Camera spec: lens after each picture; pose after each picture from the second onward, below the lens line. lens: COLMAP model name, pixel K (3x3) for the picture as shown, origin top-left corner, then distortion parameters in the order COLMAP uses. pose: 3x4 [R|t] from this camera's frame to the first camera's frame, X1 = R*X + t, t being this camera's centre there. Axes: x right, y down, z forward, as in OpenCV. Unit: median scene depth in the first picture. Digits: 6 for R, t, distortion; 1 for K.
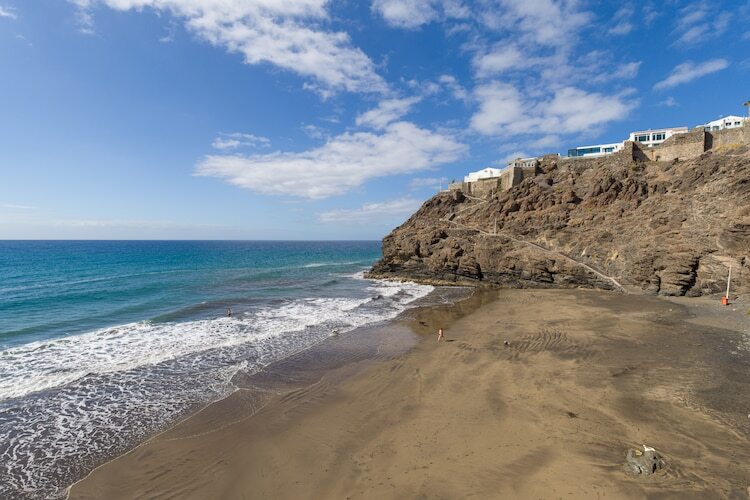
lens RADIAL K [[356.1, 0, 375.0], [0, 356.1, 250.0], [0, 0, 1]] dist [-0.001932, -0.000344]
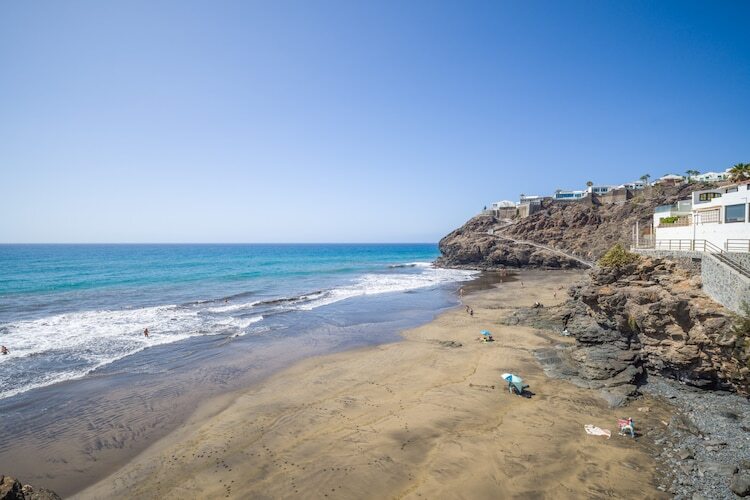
lens RADIAL K [[334.8, 0, 375.0], [0, 334.8, 250.0], [0, 0, 1]] dist [-0.001370, 0.000426]
pose [[0.993536, -0.012247, 0.112859, -0.648457], [0.012107, 0.999925, 0.001929, -0.019177], [-0.112874, -0.000550, 0.993609, -0.661716]]
